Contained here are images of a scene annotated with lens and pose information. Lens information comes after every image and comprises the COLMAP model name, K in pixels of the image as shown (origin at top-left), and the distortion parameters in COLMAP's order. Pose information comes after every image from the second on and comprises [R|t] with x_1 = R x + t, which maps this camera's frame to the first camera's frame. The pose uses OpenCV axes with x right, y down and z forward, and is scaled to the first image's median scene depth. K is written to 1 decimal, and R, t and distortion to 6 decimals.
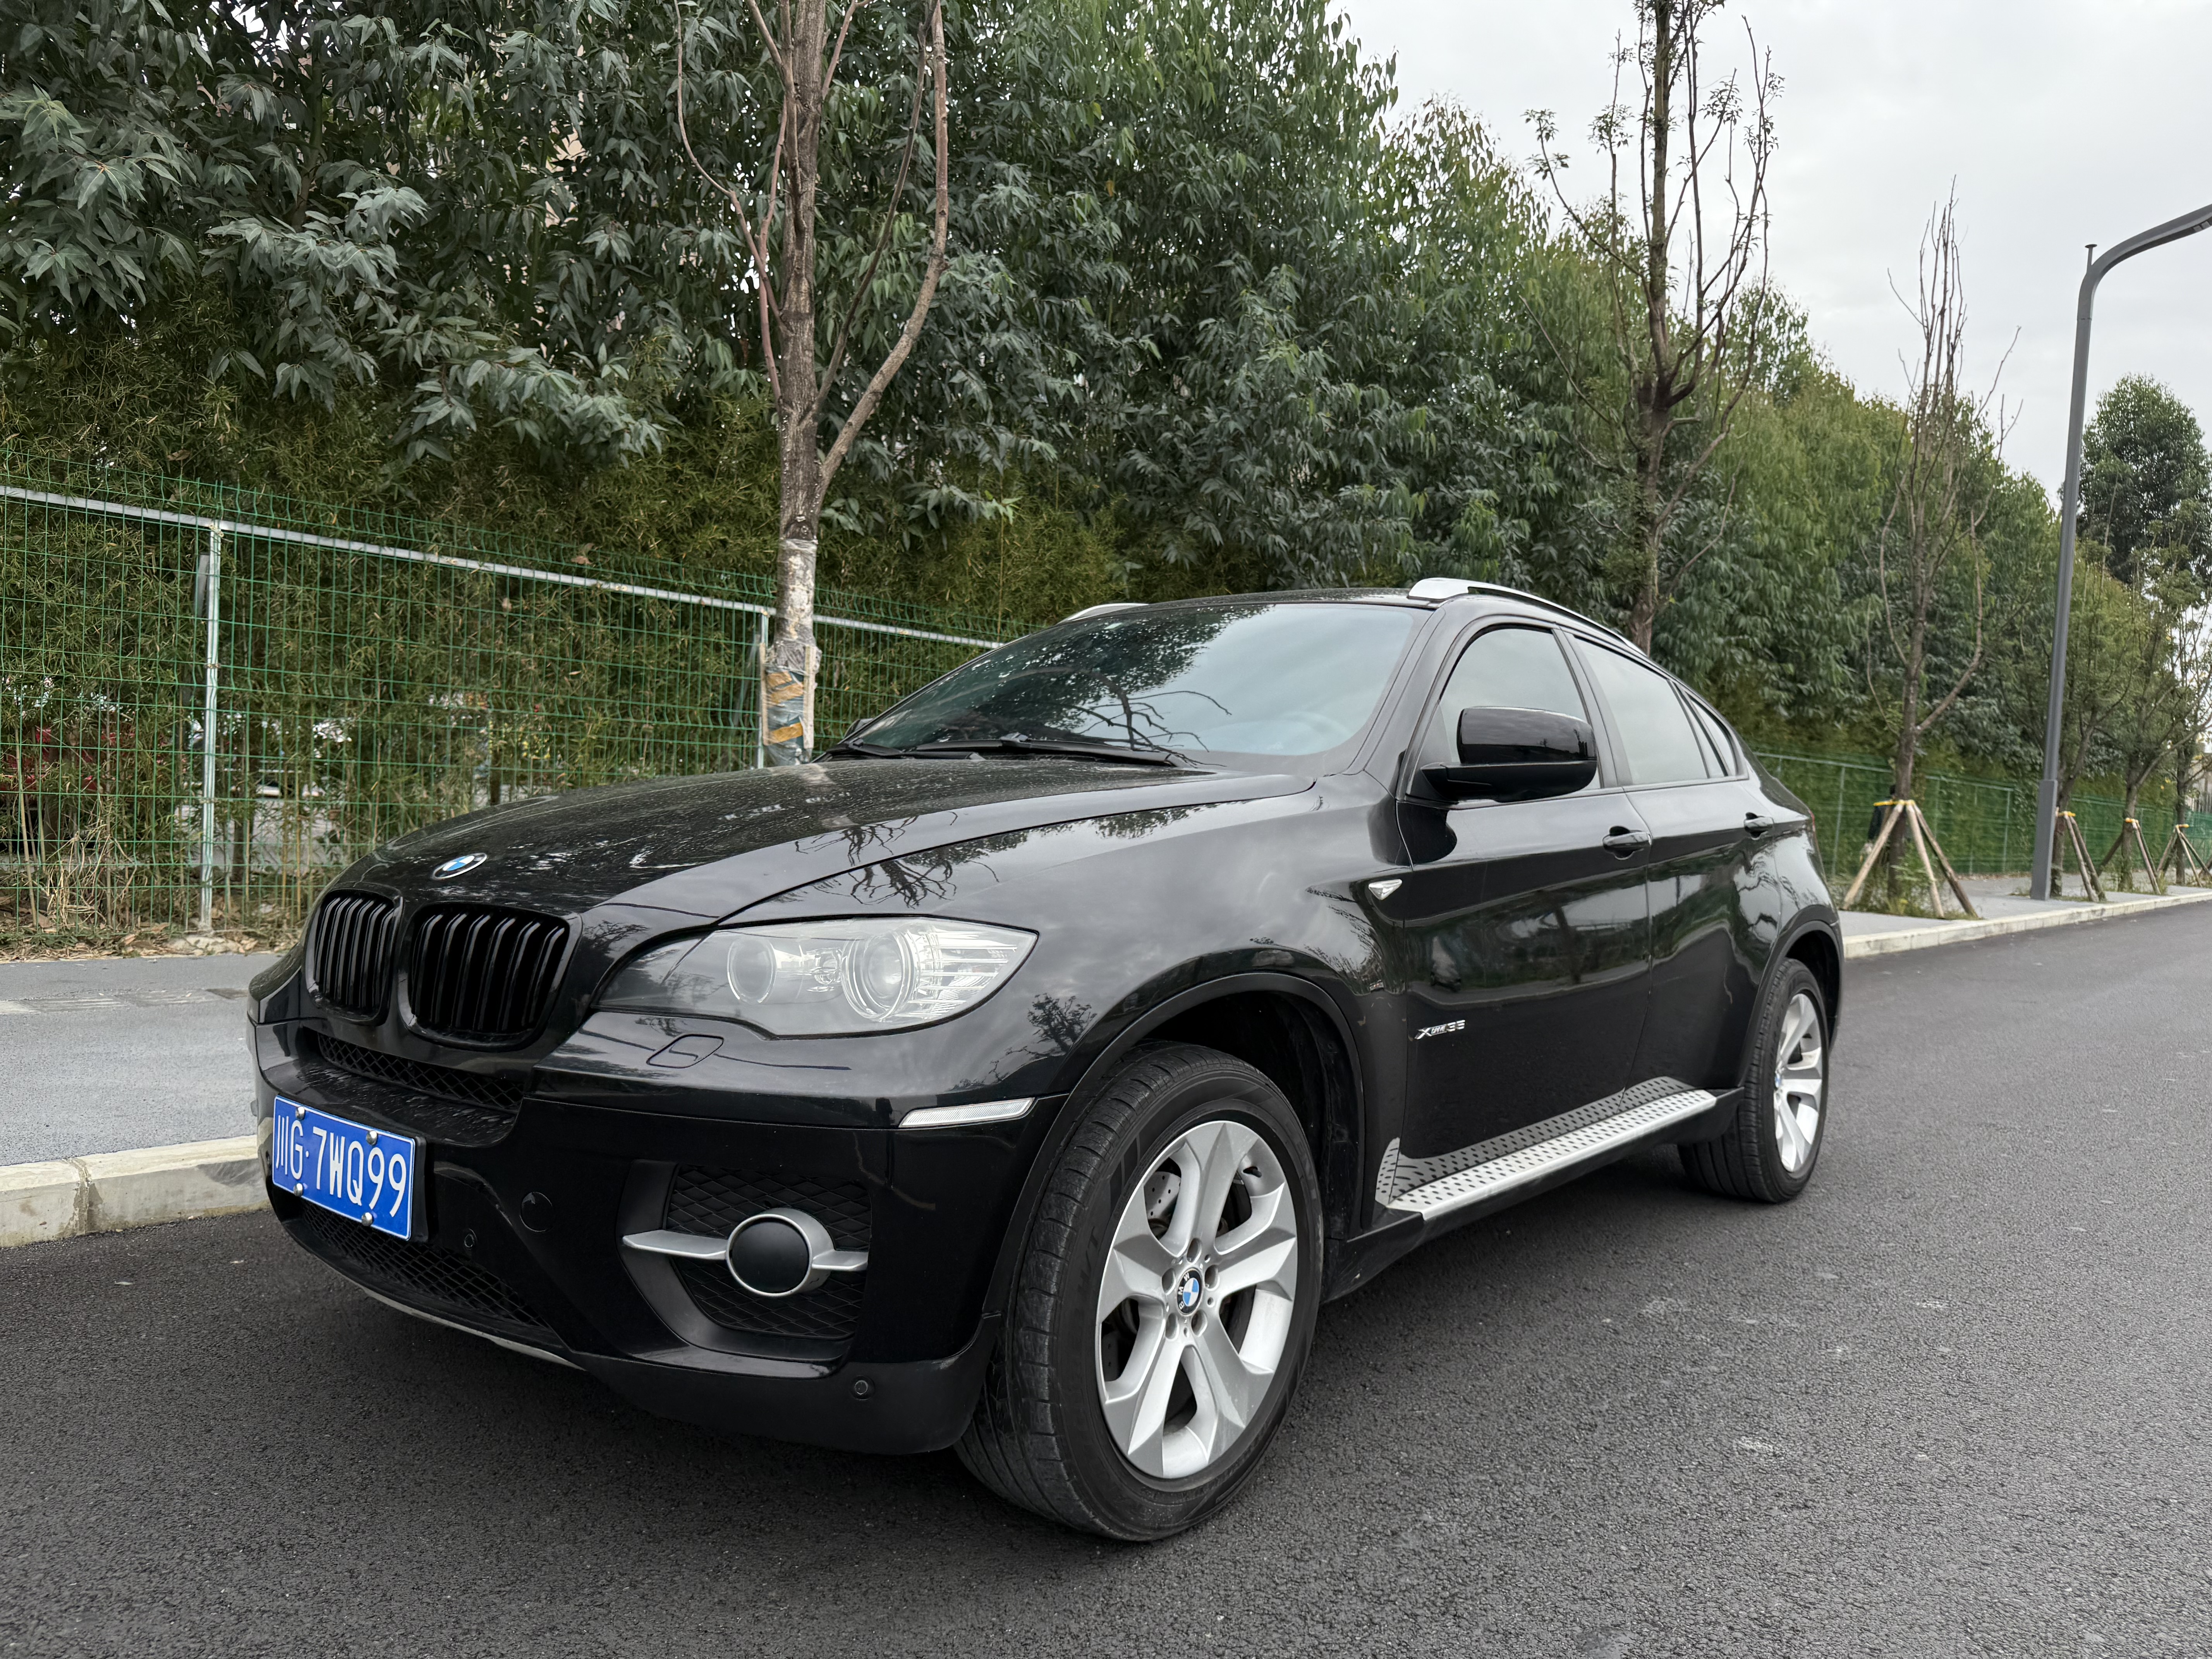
lens RADIAL K [[1572.0, 0, 1081.3], [0, 1572.0, 854.1], [0, 0, 1]] dist [0.037409, -0.040862]
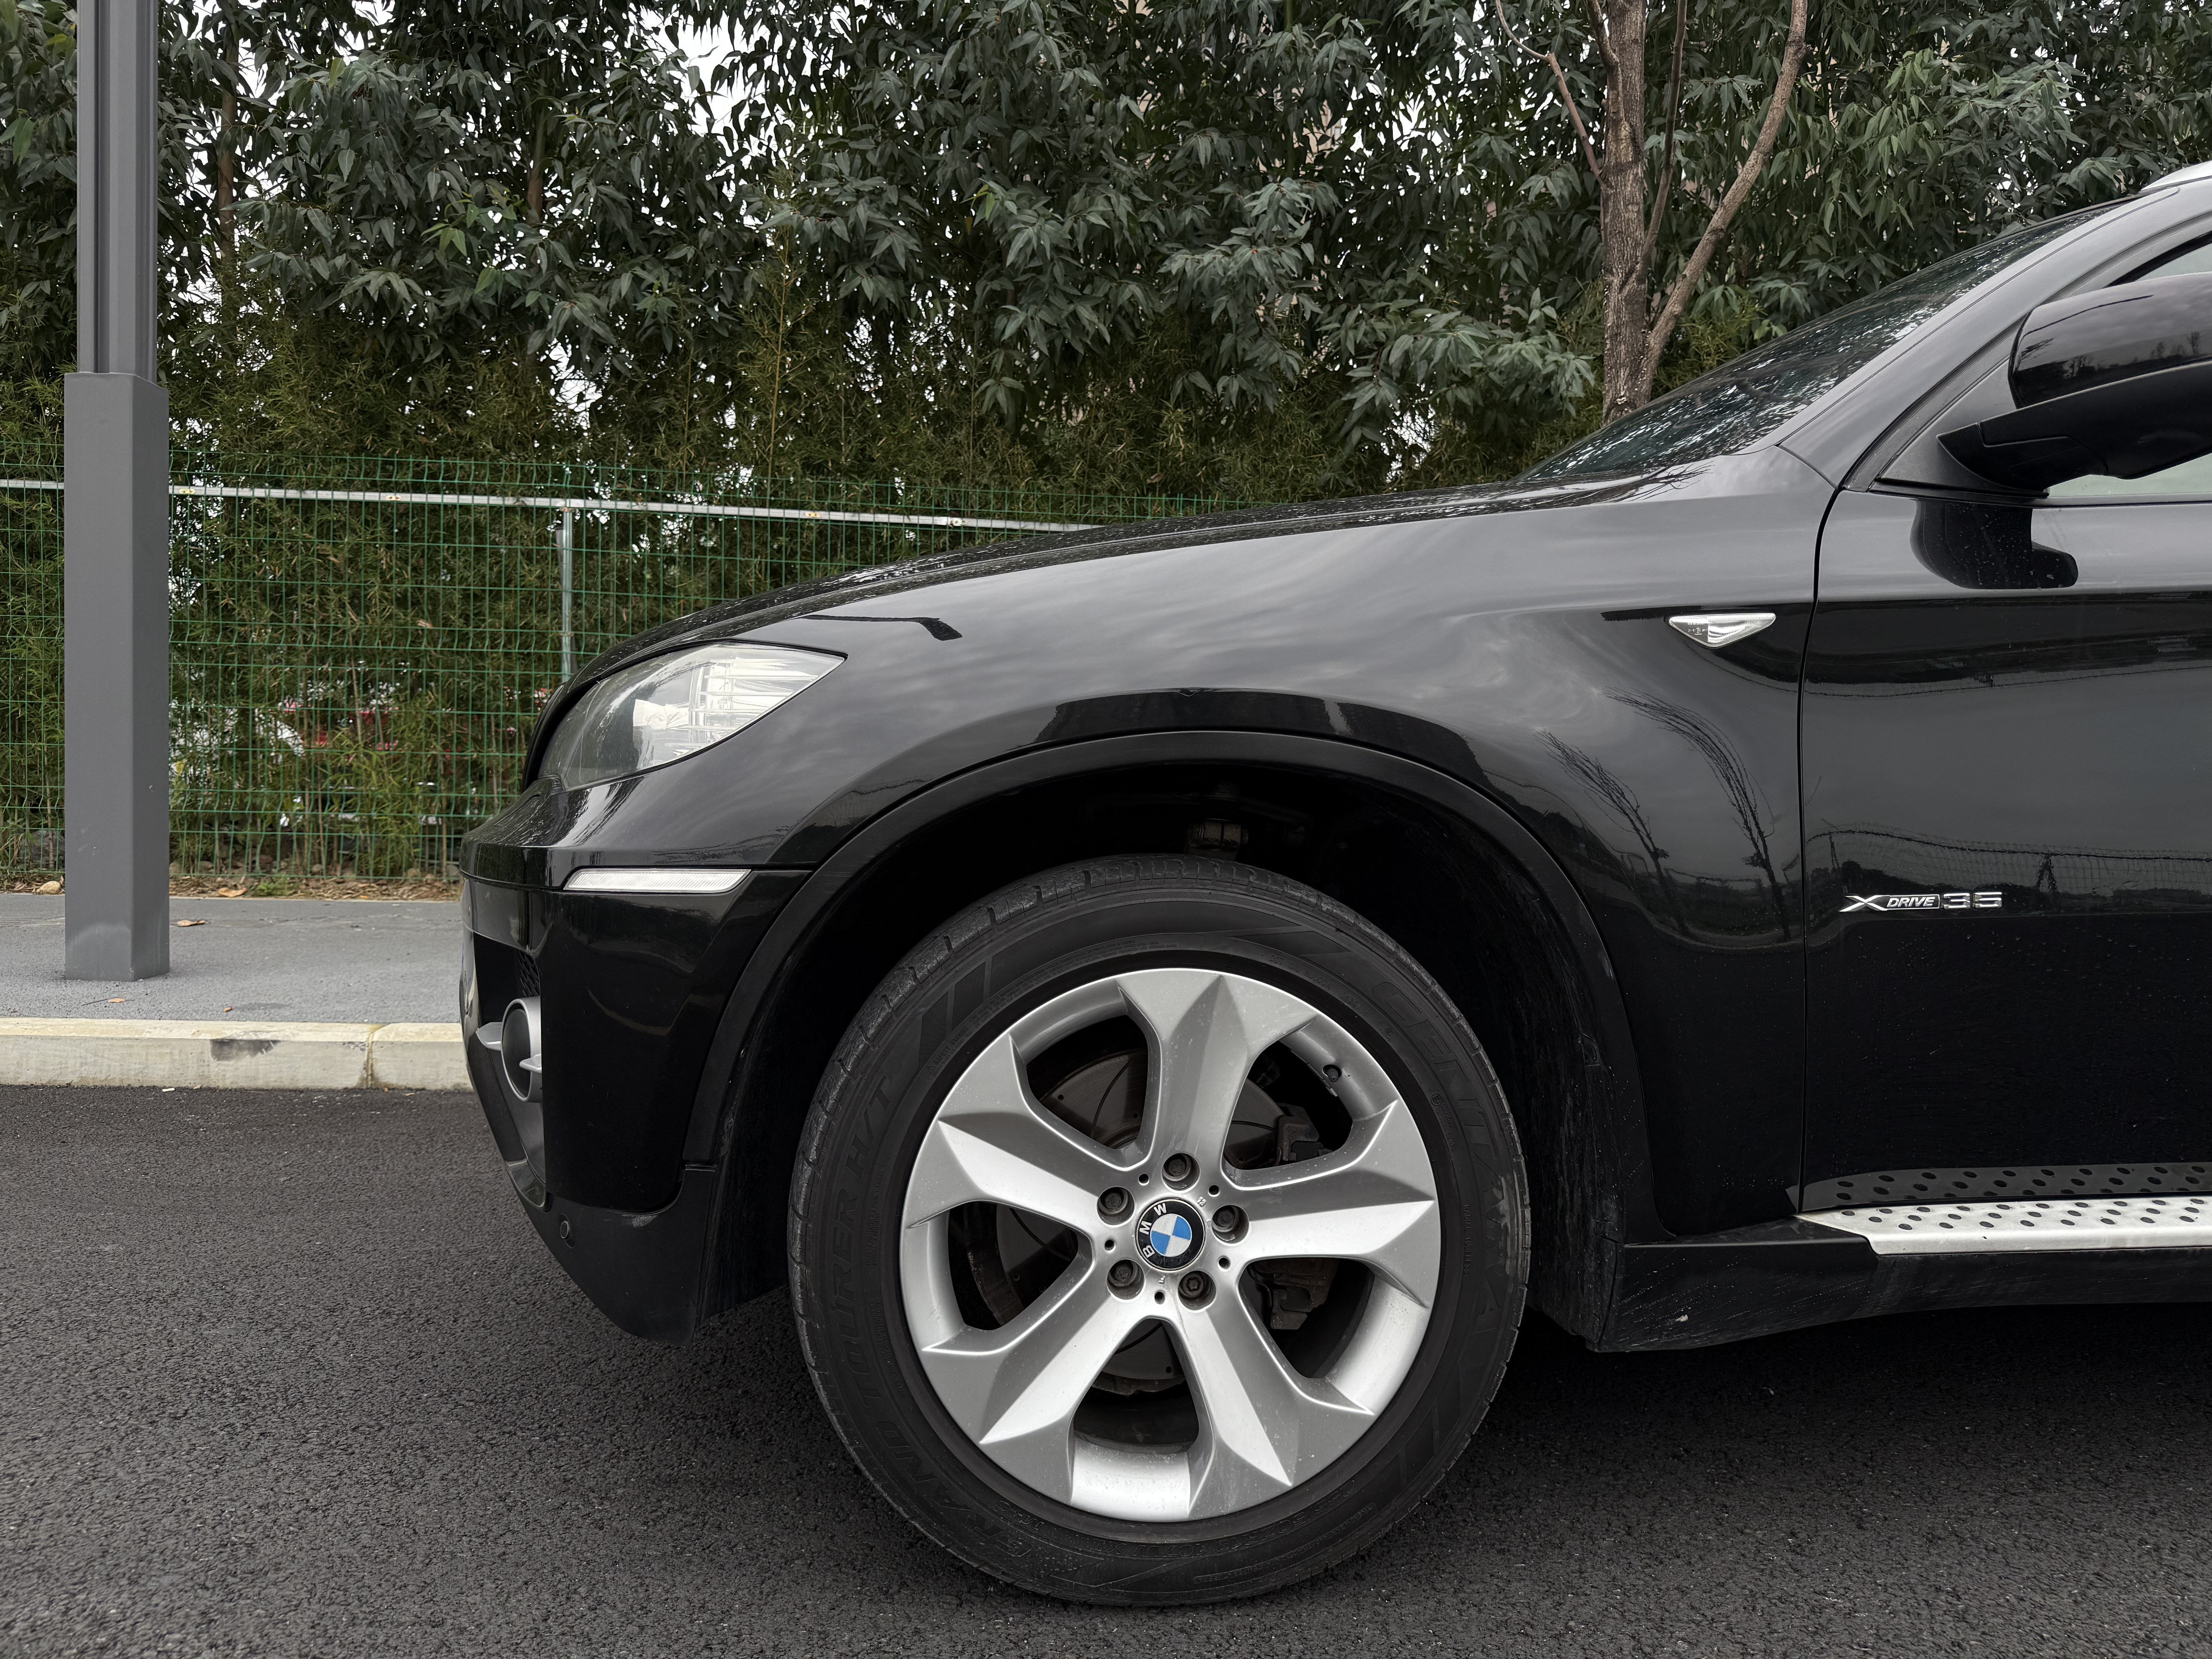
lens RADIAL K [[1570.3, 0, 1073.8], [0, 1570.3, 820.7], [0, 0, 1]] dist [-0.013915, -0.007605]
pose [[0.707927, -0.028058, -0.705729, 0.468976], [-0.011870, 0.998597, -0.051609, 0.138221], [0.706186, 0.044912, 0.706600, 0.496823]]
